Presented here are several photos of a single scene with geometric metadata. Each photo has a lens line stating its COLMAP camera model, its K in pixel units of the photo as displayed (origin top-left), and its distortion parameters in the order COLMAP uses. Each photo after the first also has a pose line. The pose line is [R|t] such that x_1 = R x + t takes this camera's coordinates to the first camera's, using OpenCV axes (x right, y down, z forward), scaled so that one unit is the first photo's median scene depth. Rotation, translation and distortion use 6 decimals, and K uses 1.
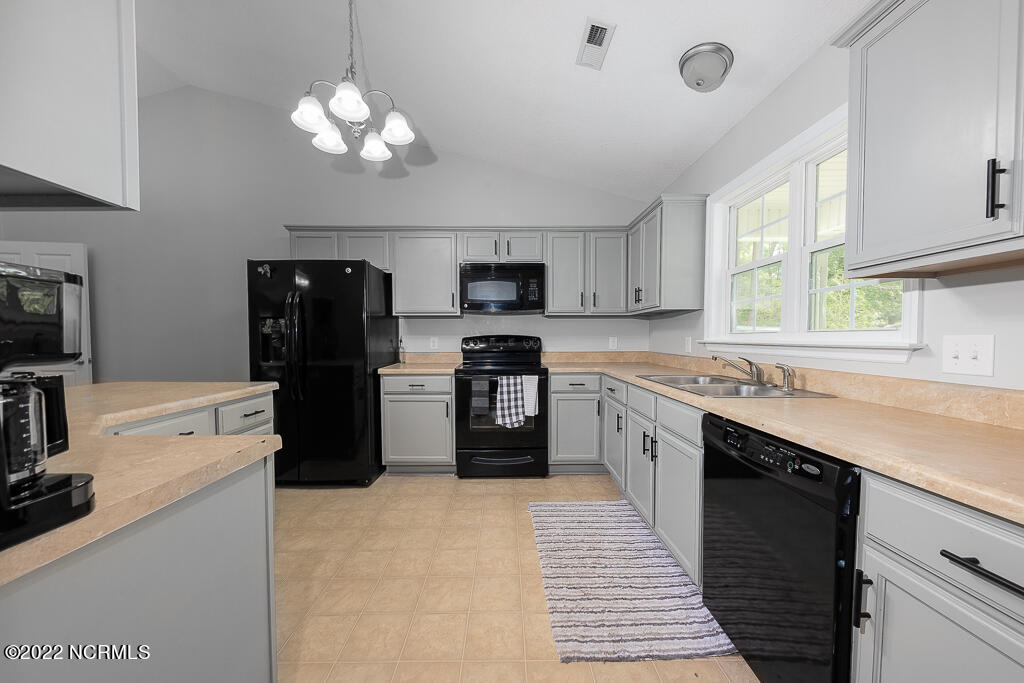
lens RADIAL K [[359.4, 0, 508.0], [0, 359.4, 351.9], [0, 0, 1]] dist [0.002776, -0.000021]
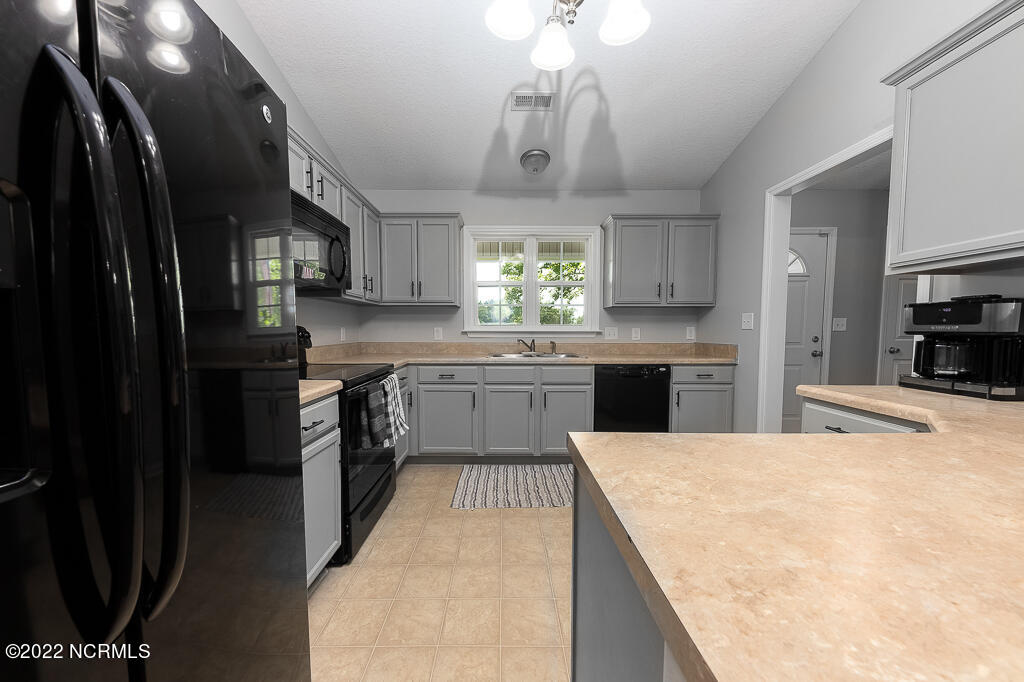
lens RADIAL K [[359.4, 0, 501.4], [0, 359.4, 344.2], [0, 0, 1]] dist [0.002776, -0.000021]
pose [[0.005988, -0.032825, 0.999443, -0.840141], [0.037665, 0.998759, 0.032577, -0.019225], [-0.999272, 0.037449, 0.007217, 0.861941]]
